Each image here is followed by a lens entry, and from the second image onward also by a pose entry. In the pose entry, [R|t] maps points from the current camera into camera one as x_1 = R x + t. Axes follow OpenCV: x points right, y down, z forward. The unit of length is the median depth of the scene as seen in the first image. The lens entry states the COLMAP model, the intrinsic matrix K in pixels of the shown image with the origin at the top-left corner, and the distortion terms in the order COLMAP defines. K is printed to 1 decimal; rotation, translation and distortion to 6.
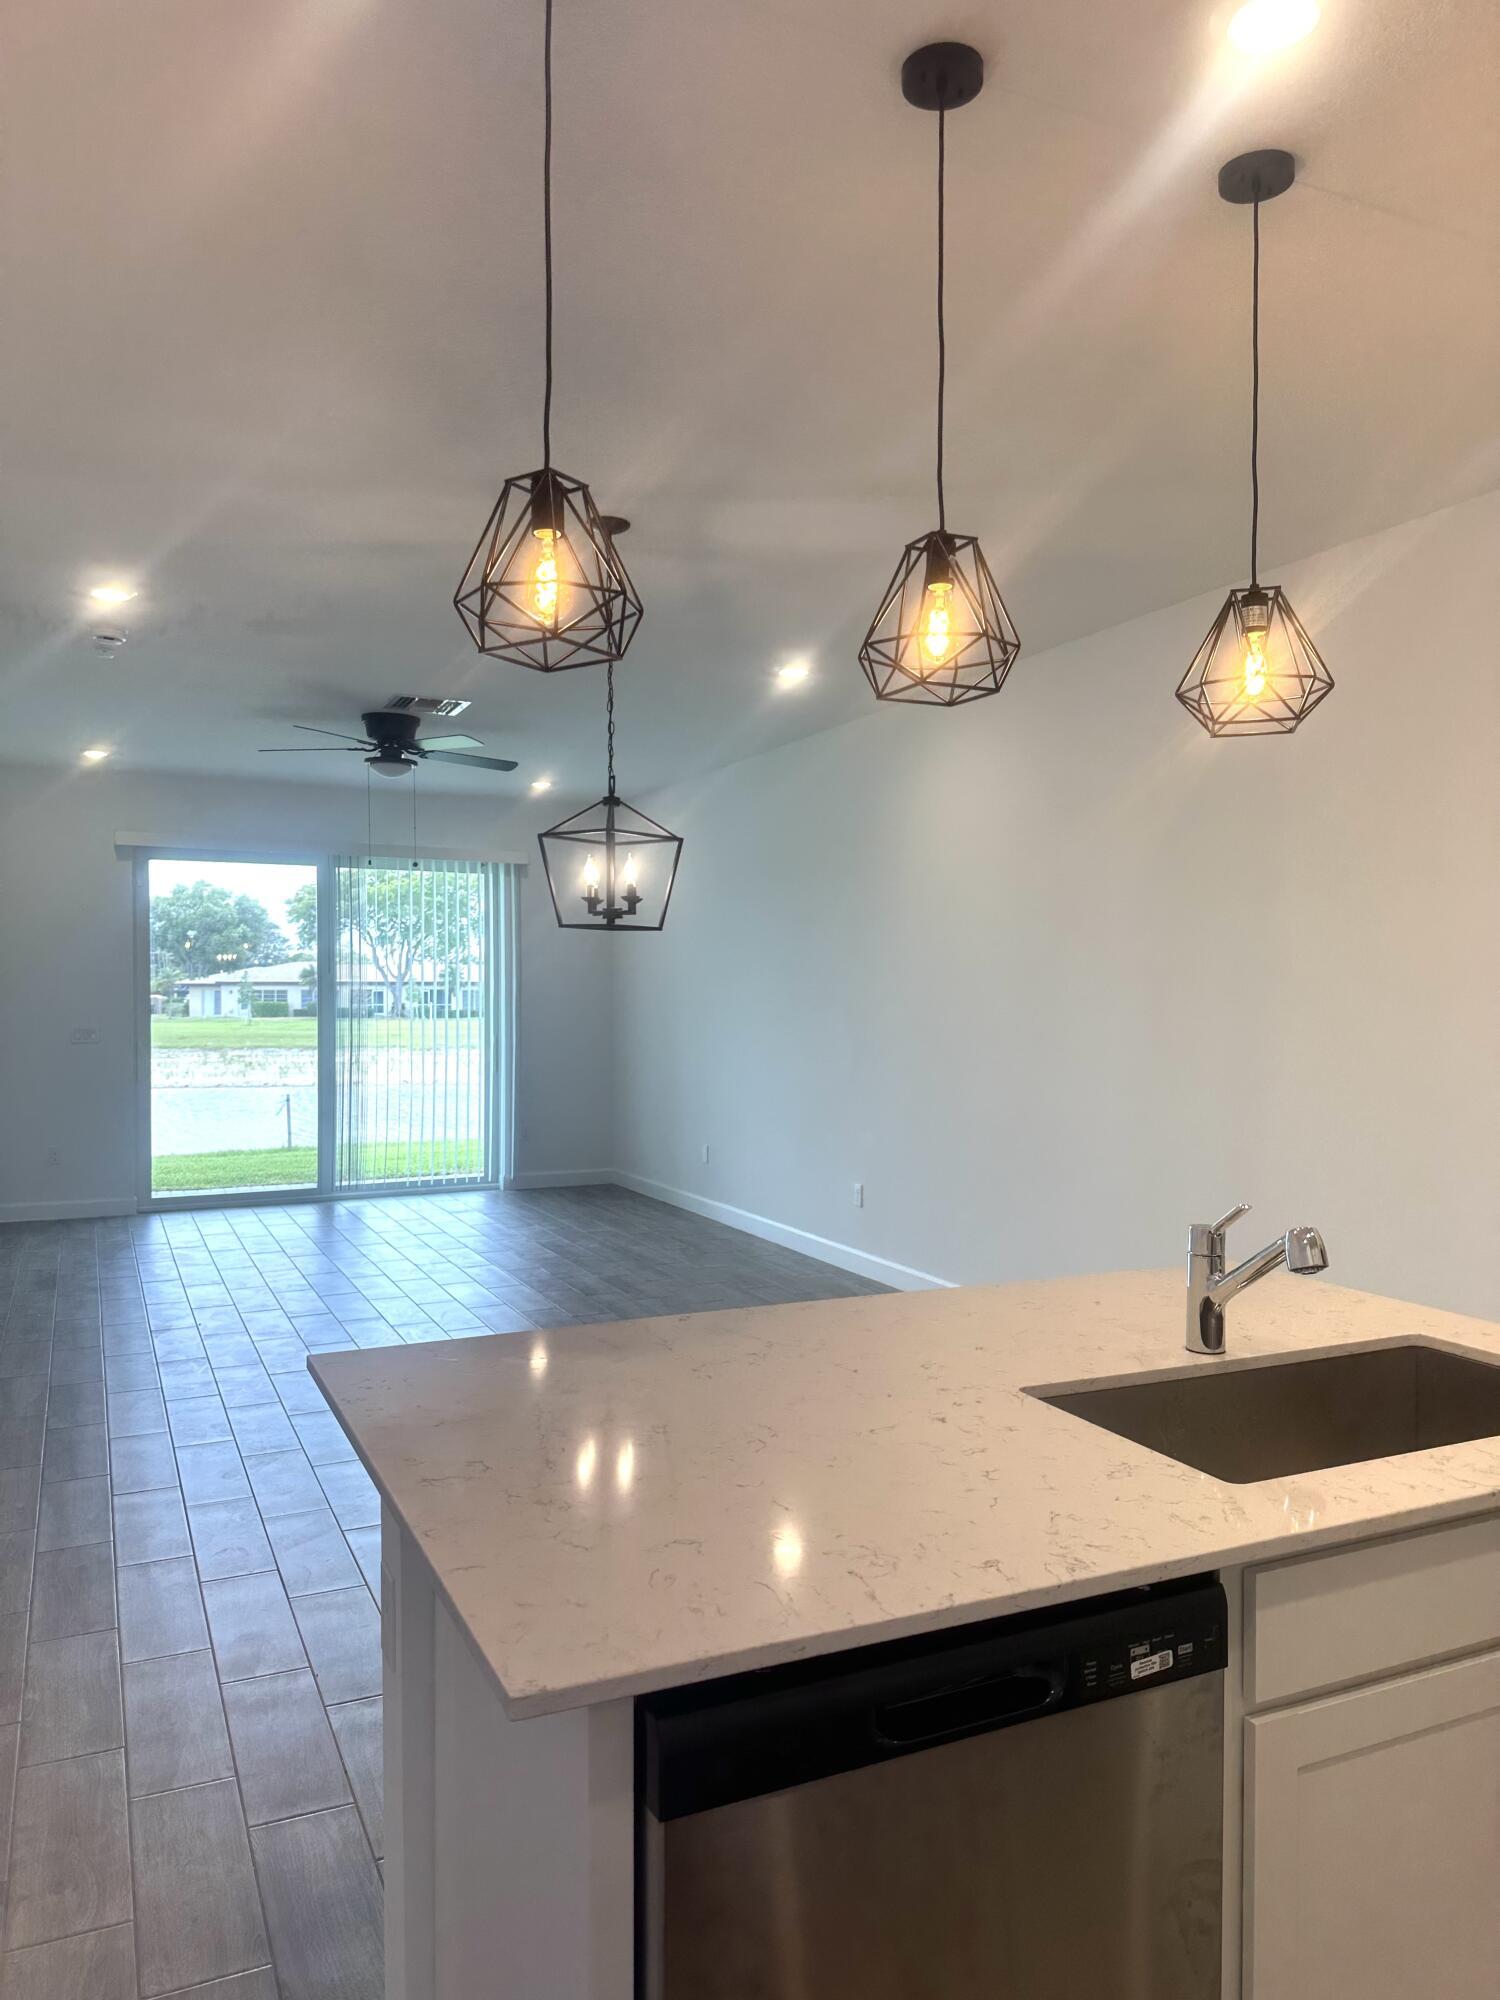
lens RADIAL K [[1401.8, 0, 749.1], [0, 1401.8, 1017.5], [0, 0, 1]] dist [-0.007529, -0.005551]
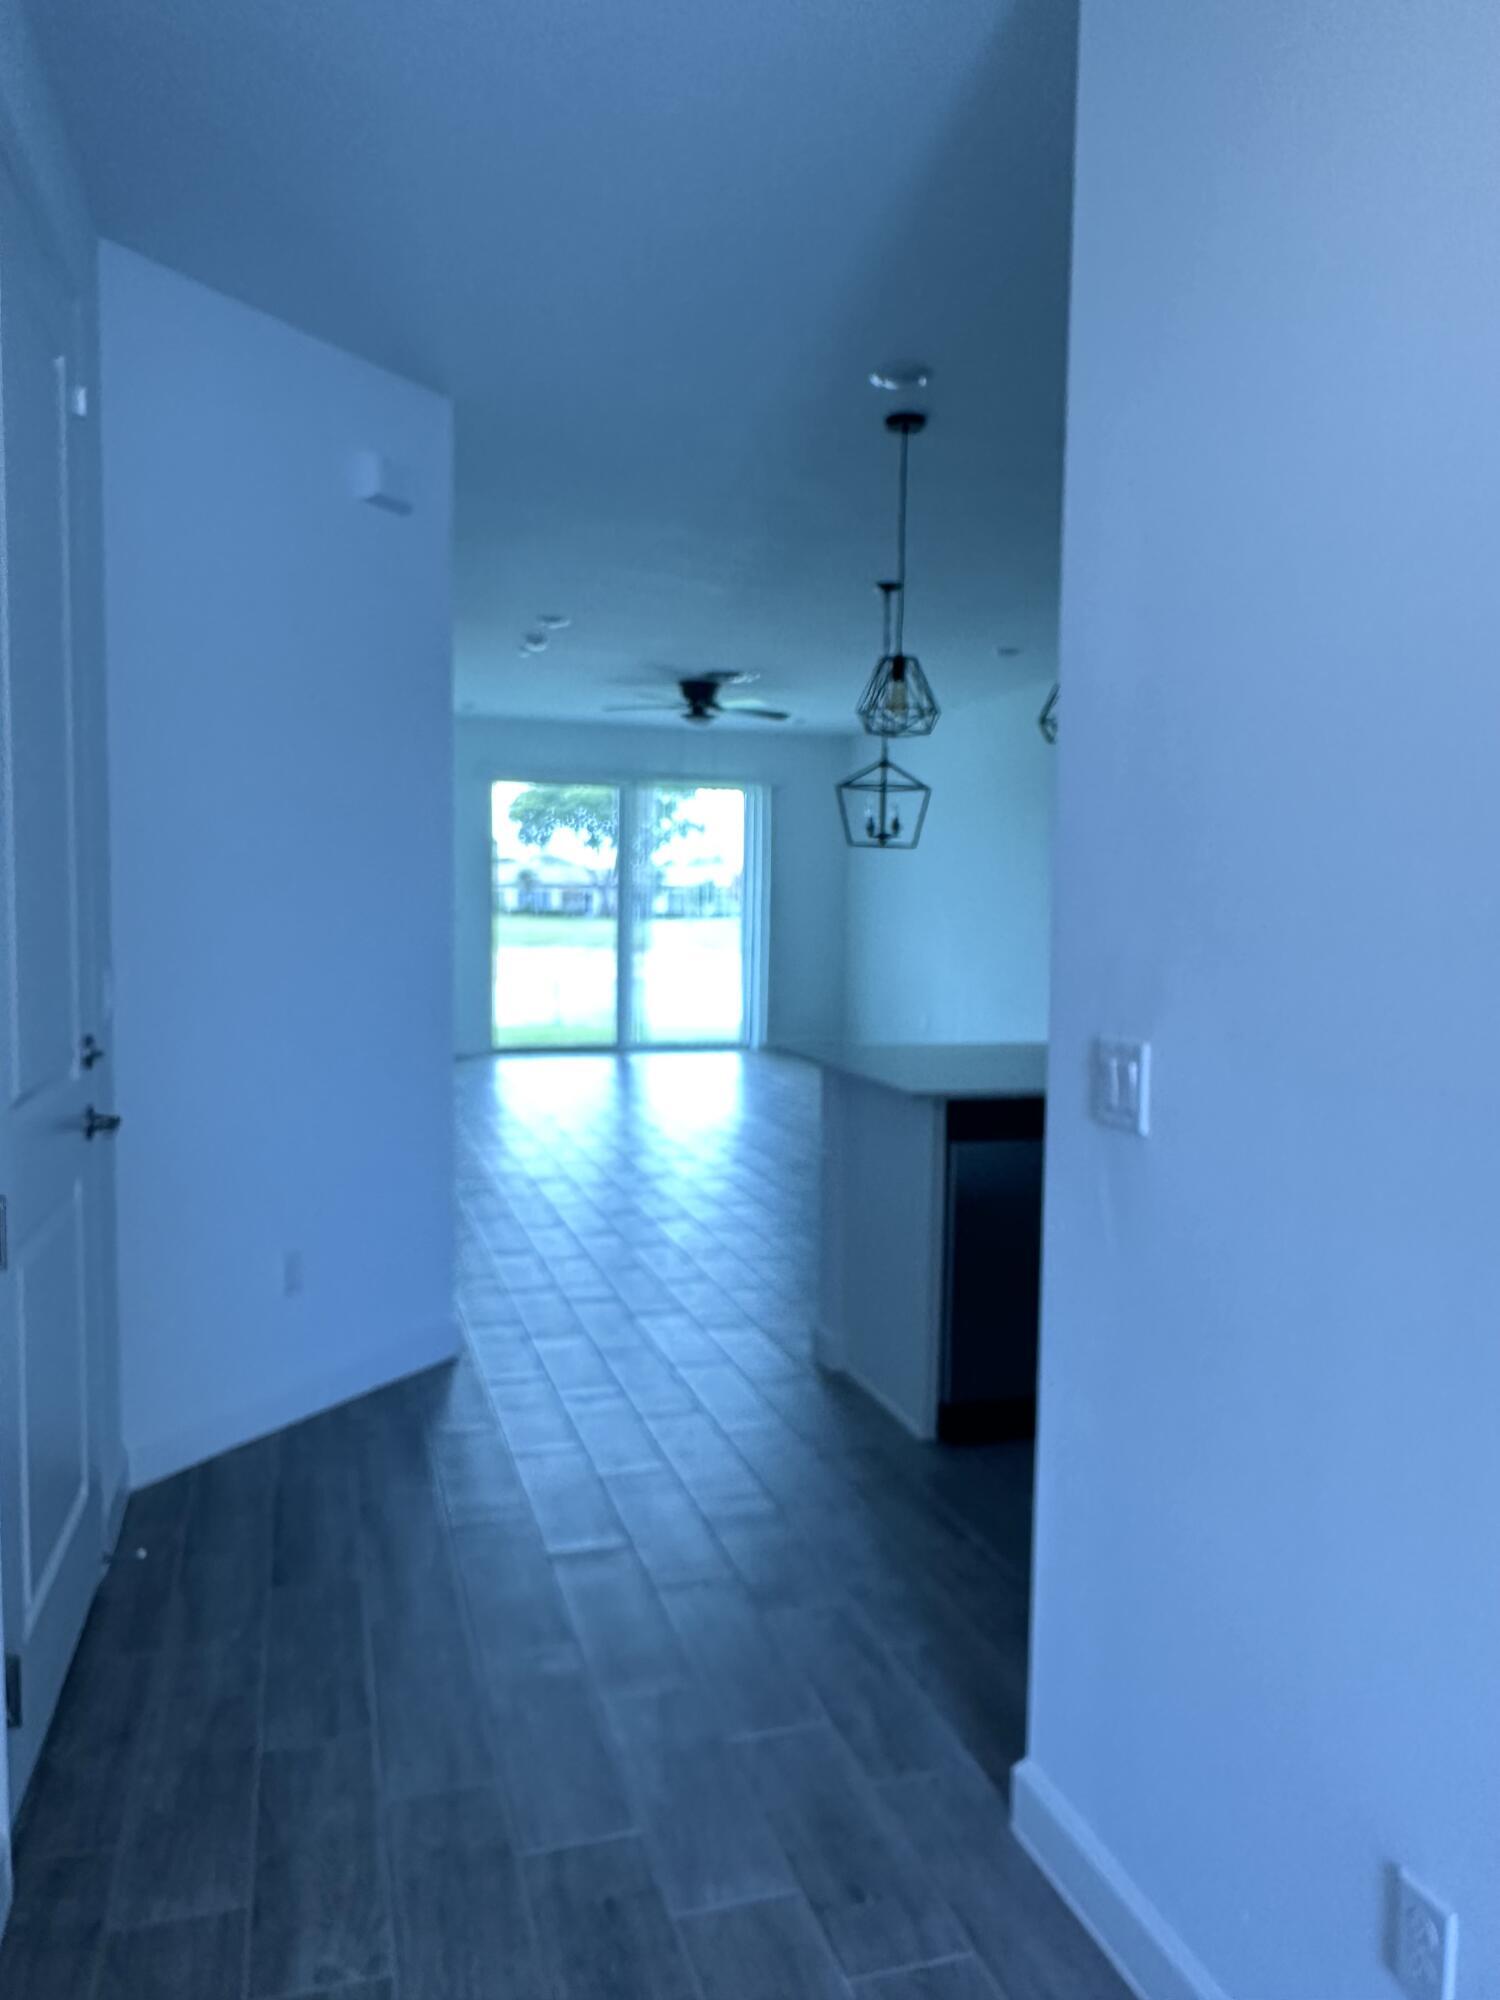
lens RADIAL K [[1421.6, 0, 741.6], [0, 1421.6, 995.5], [0, 0, 1]] dist [-0.006807, -0.000490]
pose [[0.989472, 0.022257, -0.143005, -0.023151], [-0.014956, 0.998539, 0.051930, 0.022880], [0.143952, -0.049244, 0.988359, -0.594519]]
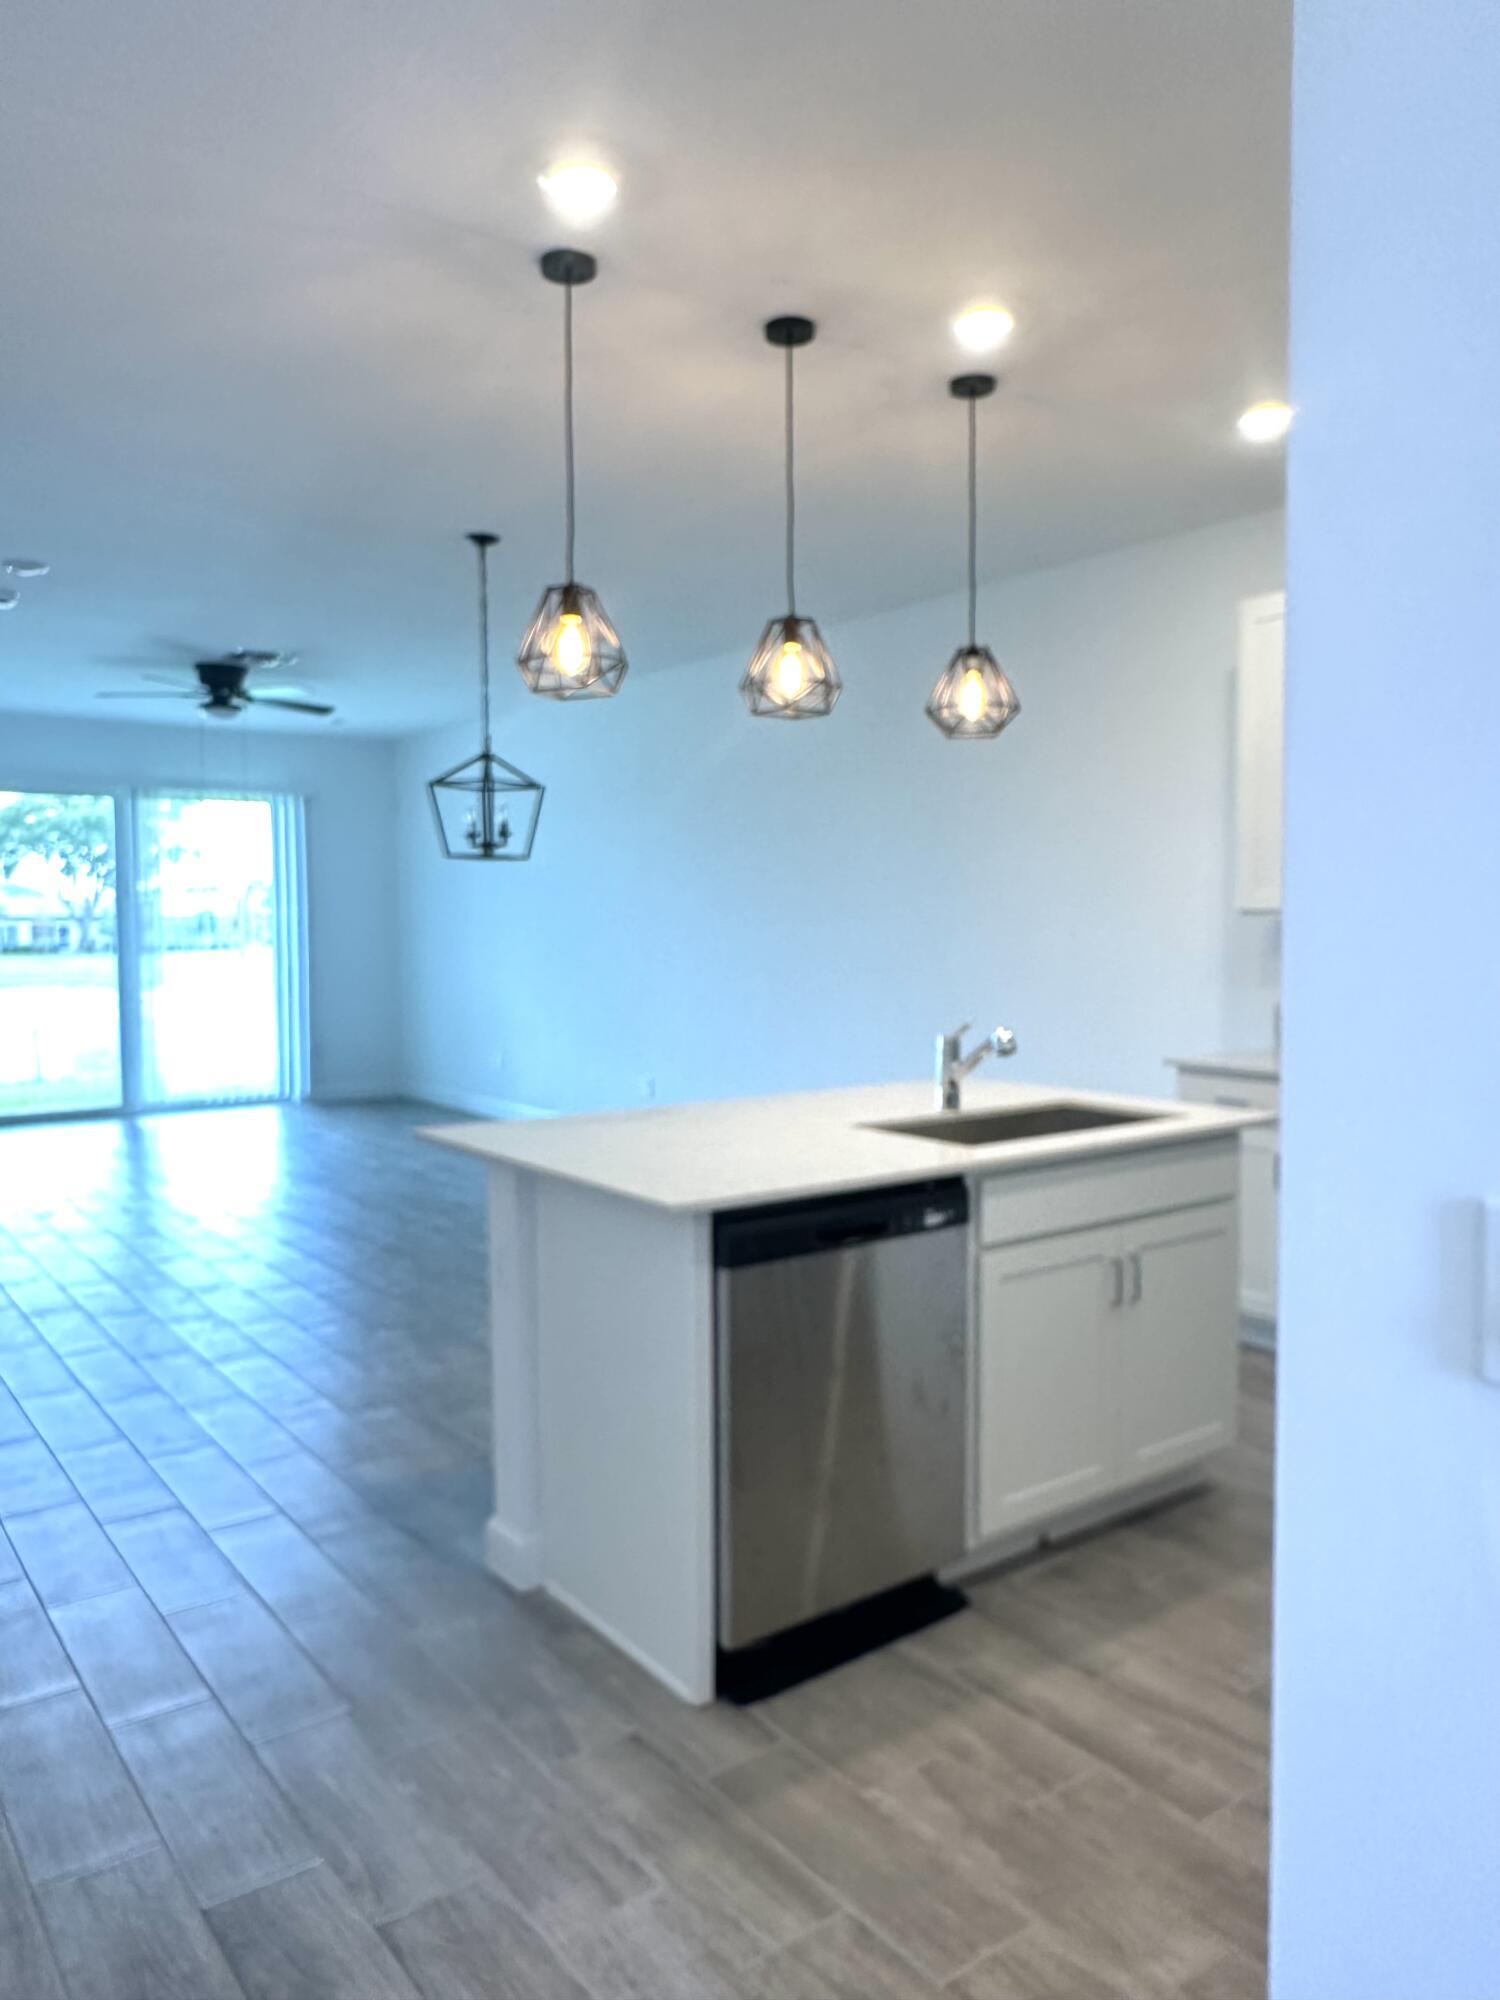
lens RADIAL K [[1421.6, 0, 741.6], [0, 1421.6, 995.5], [0, 0, 1]] dist [-0.006807, -0.000490]
pose [[0.981225, -0.019369, 0.191889, -0.121214], [0.012988, 0.999322, 0.034458, 0.020073], [-0.192426, -0.031319, 0.980812, -0.309670]]
